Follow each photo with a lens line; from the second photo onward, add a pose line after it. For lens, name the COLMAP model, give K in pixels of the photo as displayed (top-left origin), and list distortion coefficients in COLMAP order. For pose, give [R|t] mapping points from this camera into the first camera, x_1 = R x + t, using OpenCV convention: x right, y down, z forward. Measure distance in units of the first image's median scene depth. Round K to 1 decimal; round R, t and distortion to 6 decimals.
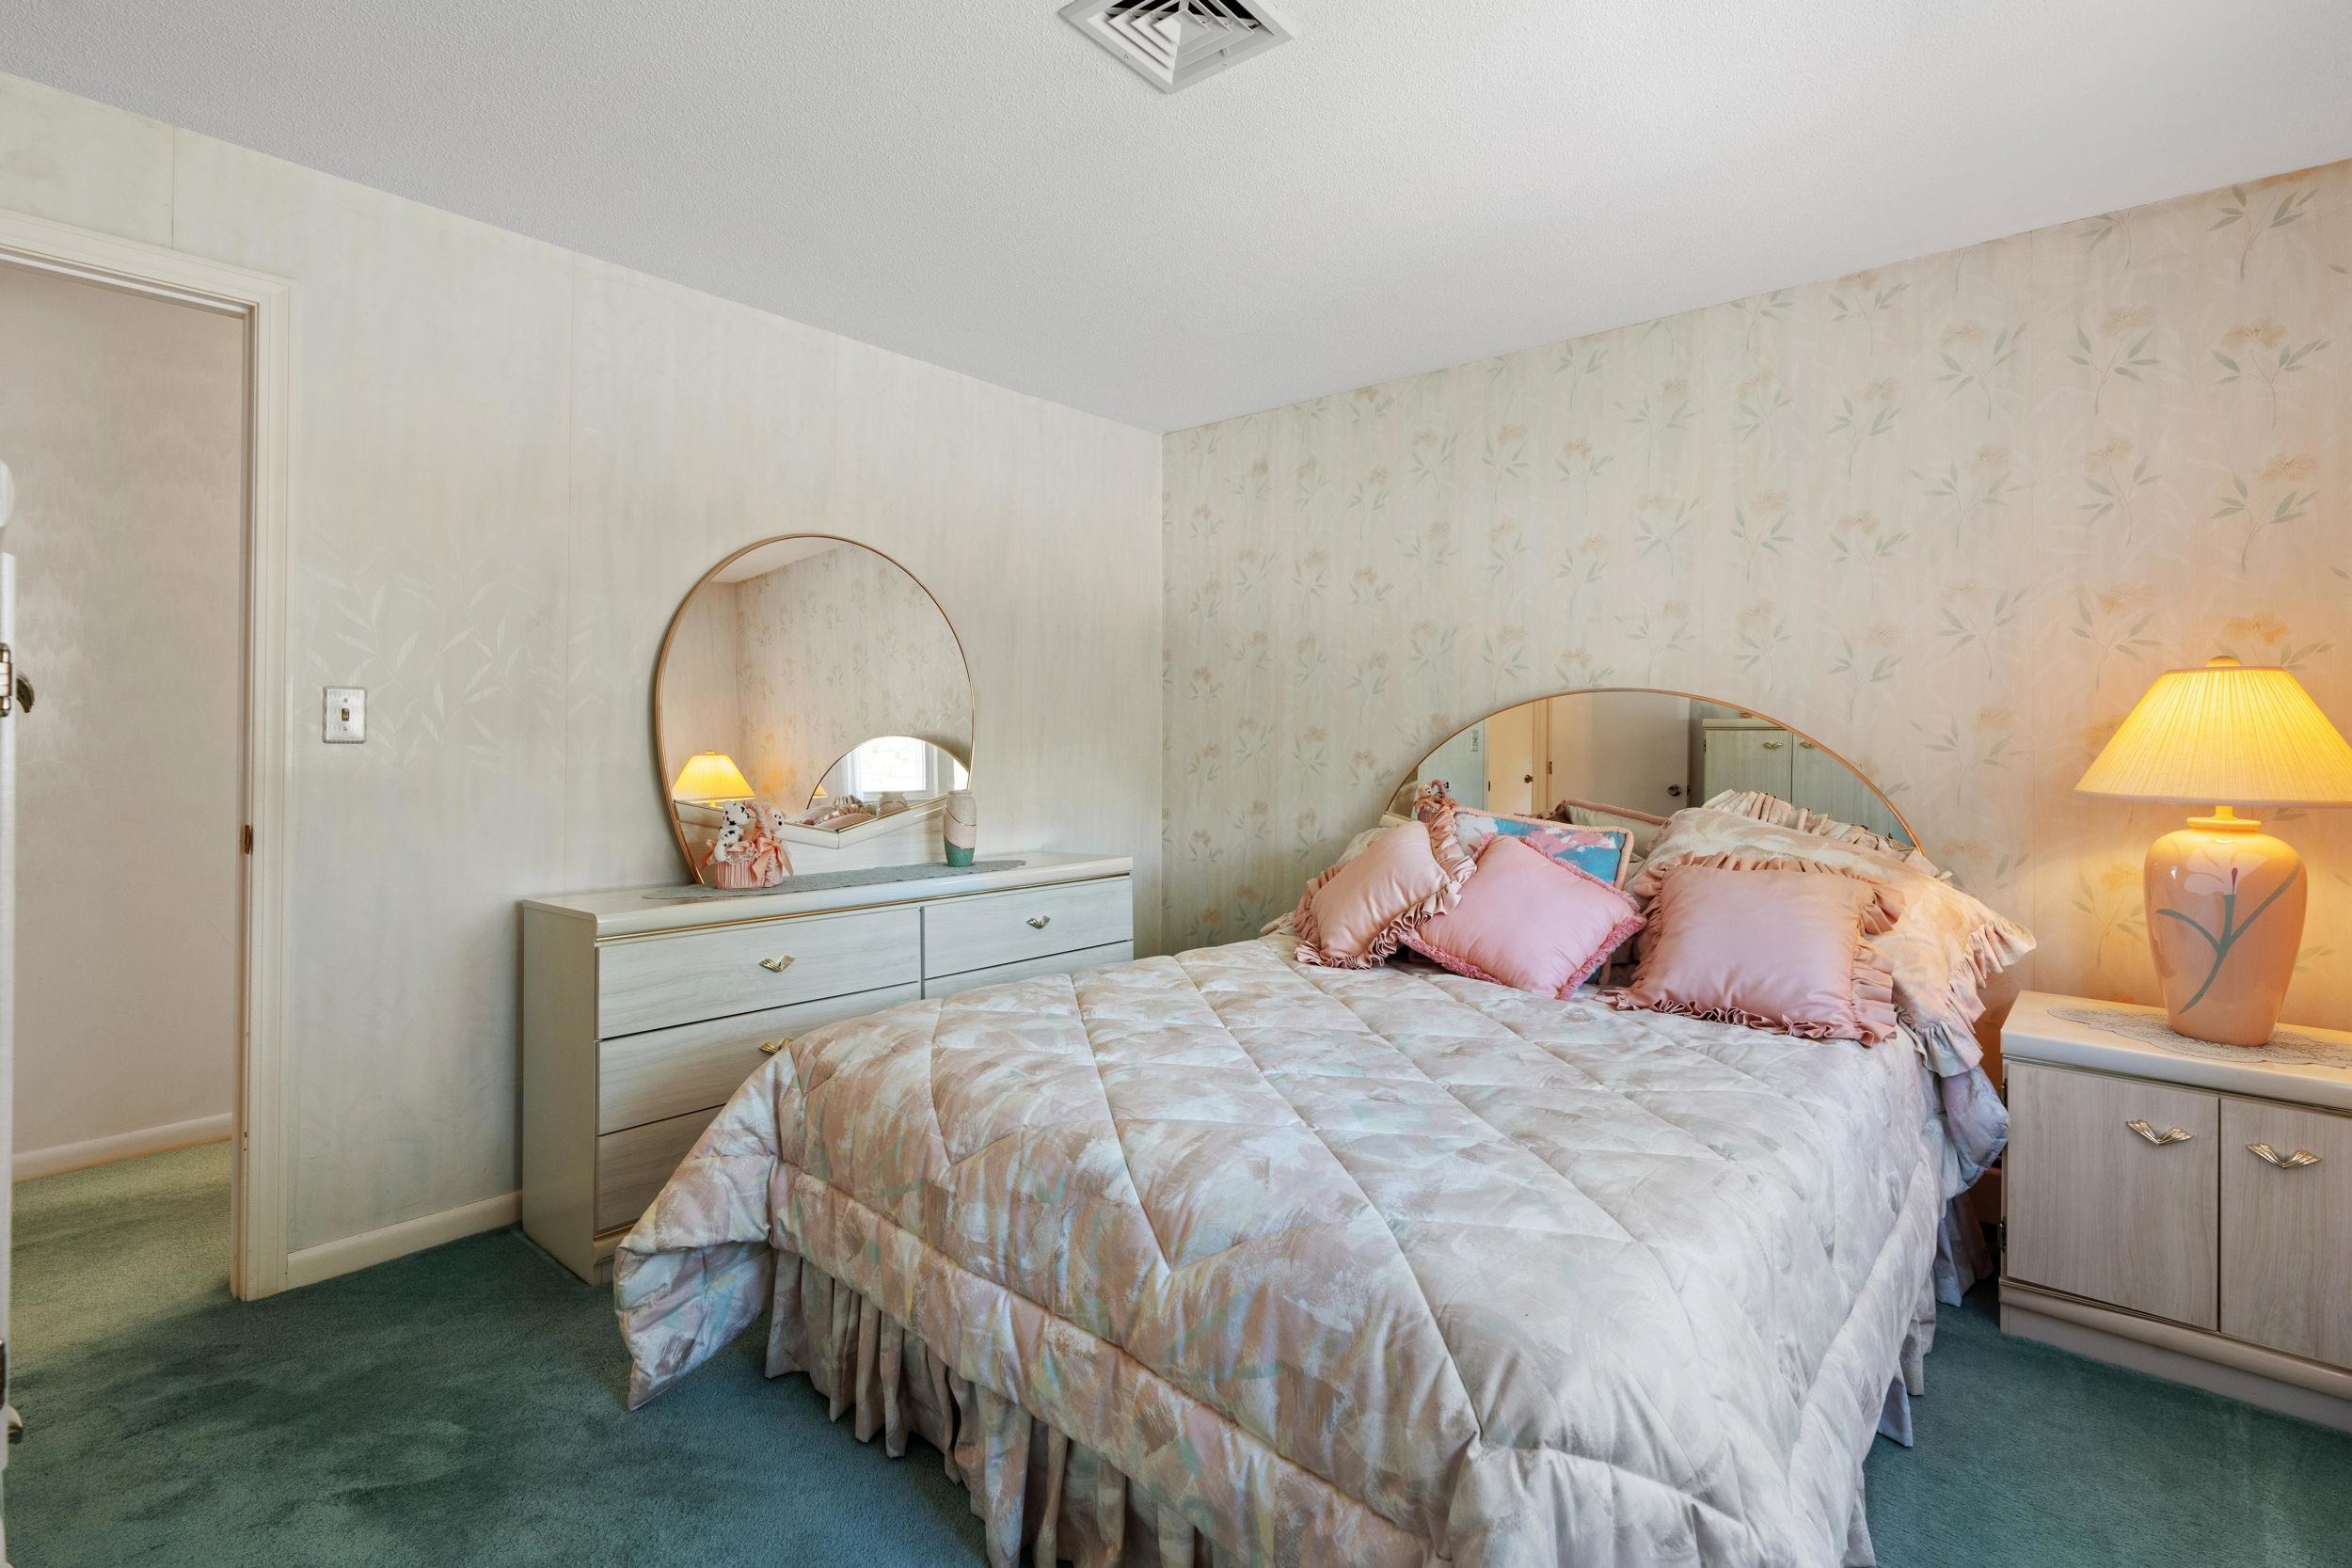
lens RADIAL K [[1104.3, 0, 1172.2], [0, 1104.3, 731.7], [0, 0, 1]] dist [-0.003042, -0.000411]
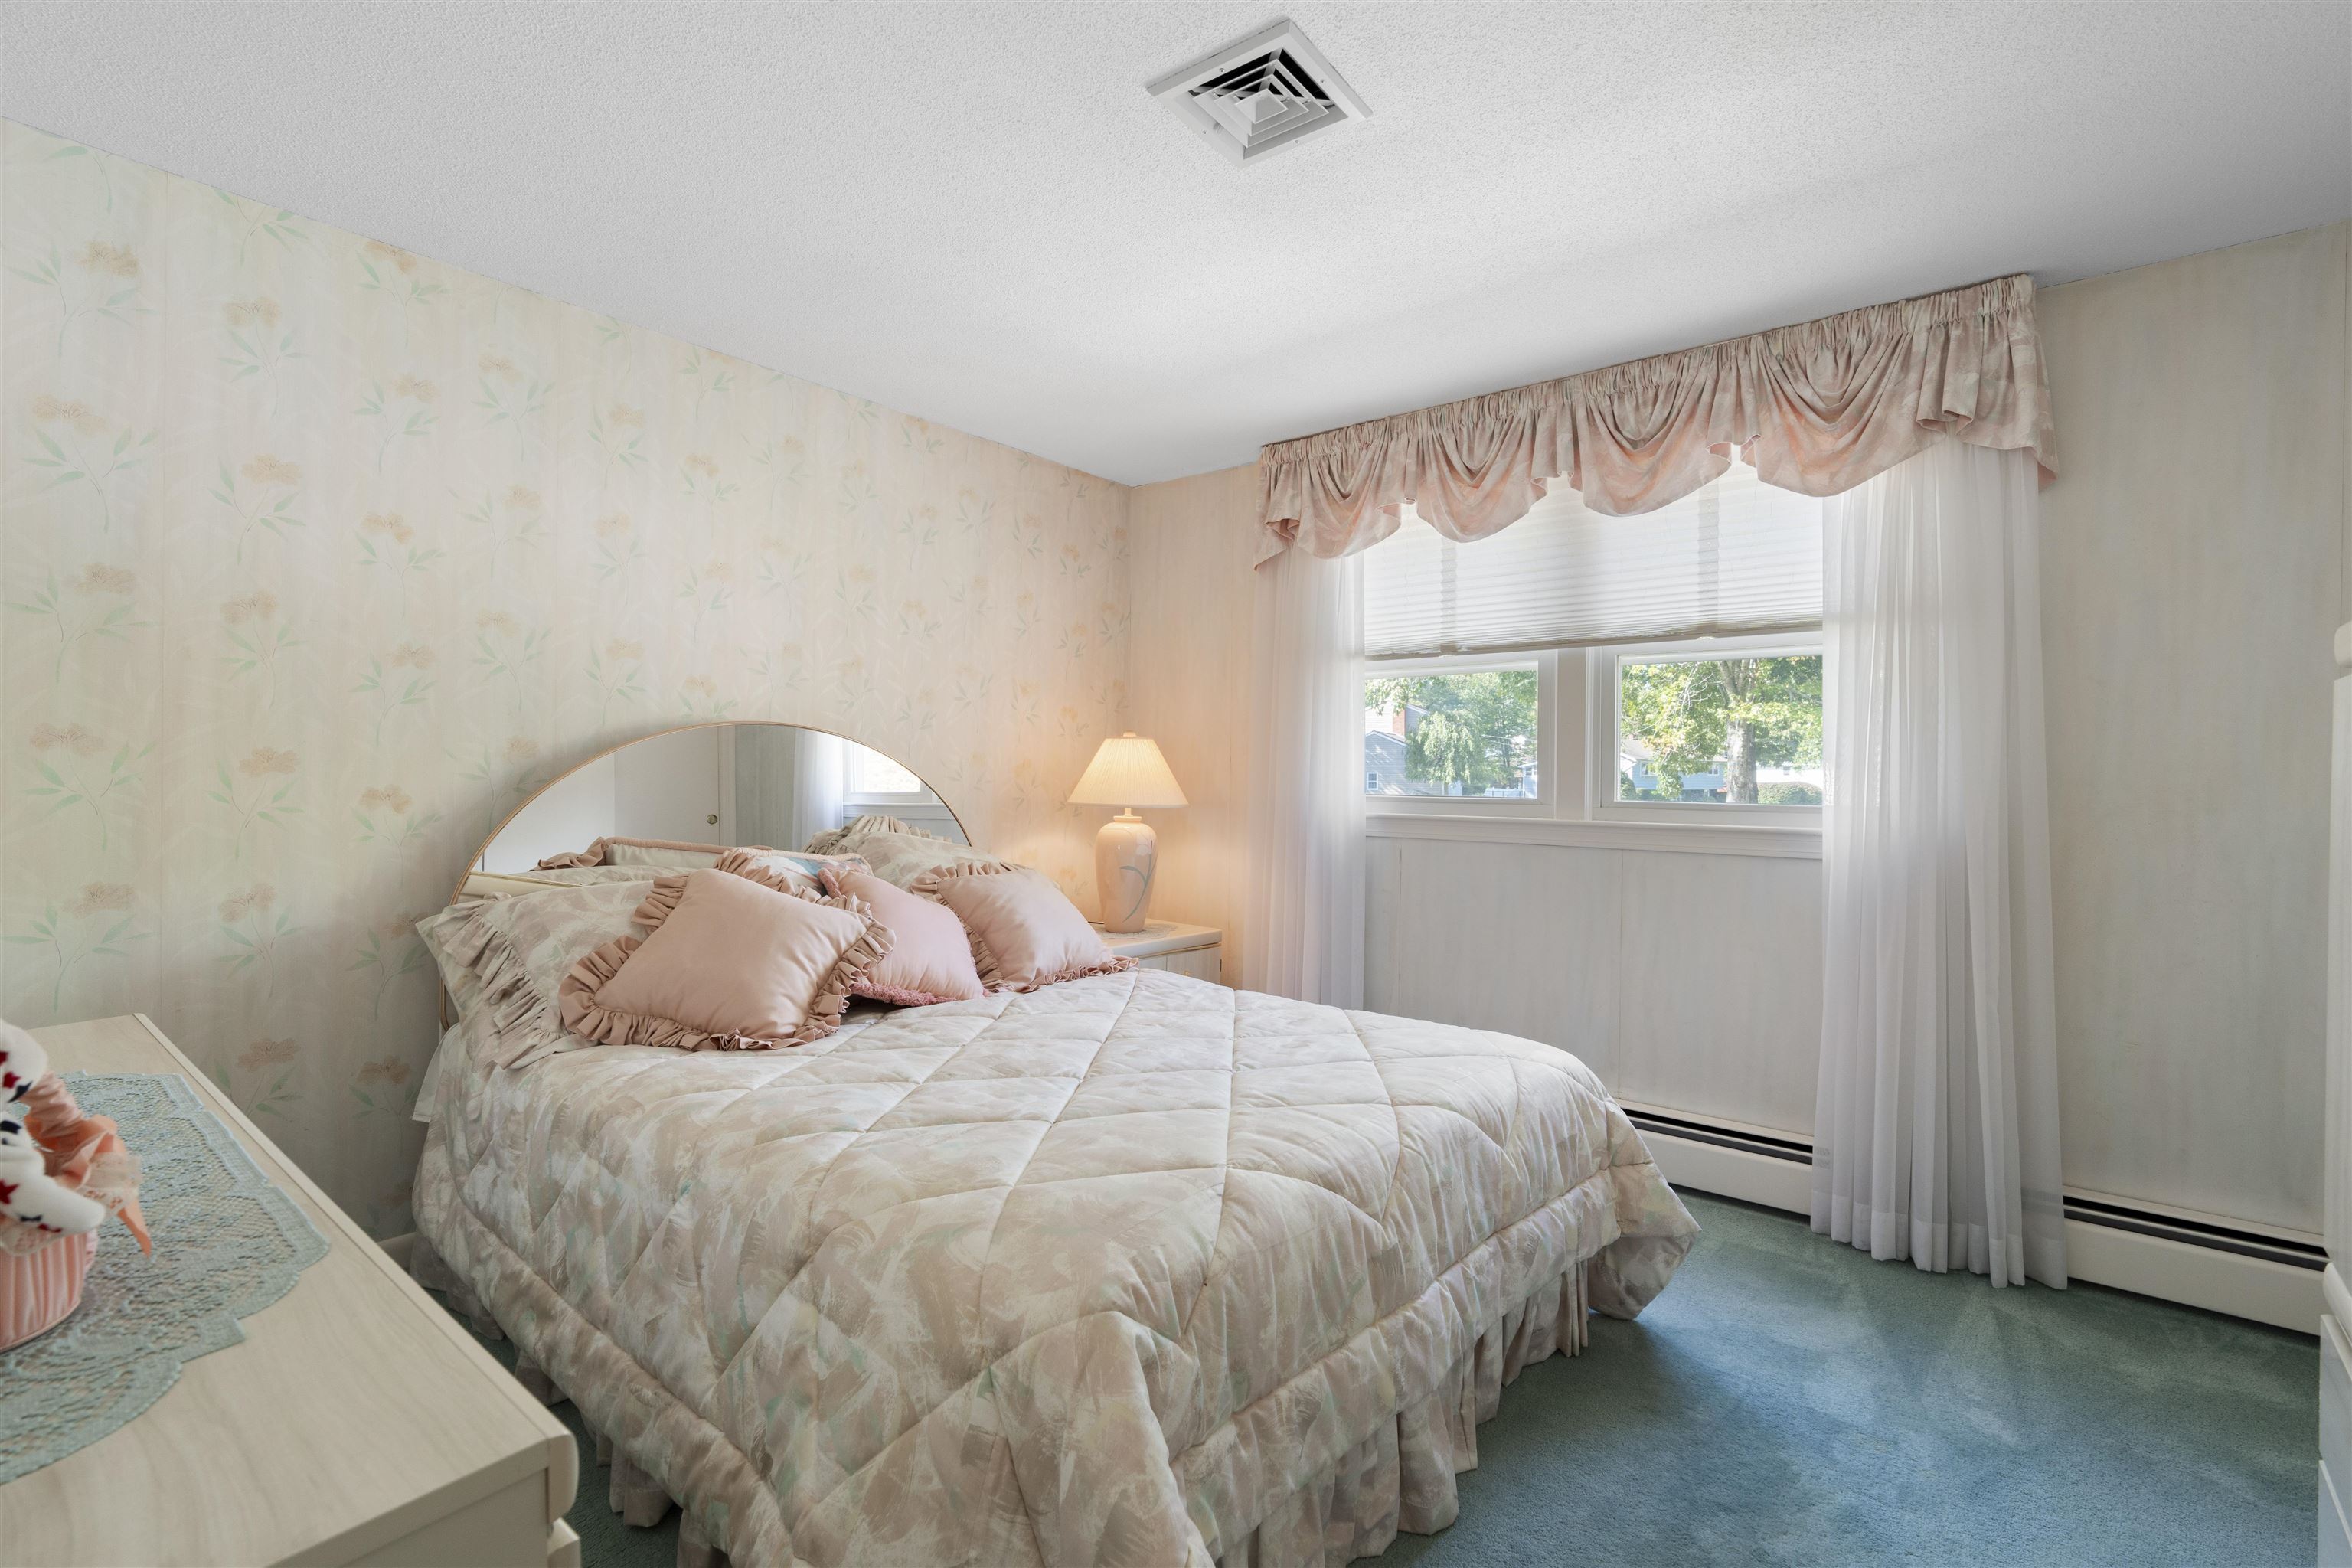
lens RADIAL K [[1084.5, 0, 1176.0], [0, 1084.5, 784.0], [0, 0, 1]] dist [0.005076, 0.000316]
pose [[-0.049535, -0.023926, 0.998486, -0.598582], [-0.023880, 0.999456, 0.022764, -0.013109], [-0.998487, -0.022716, -0.050079, 0.640109]]
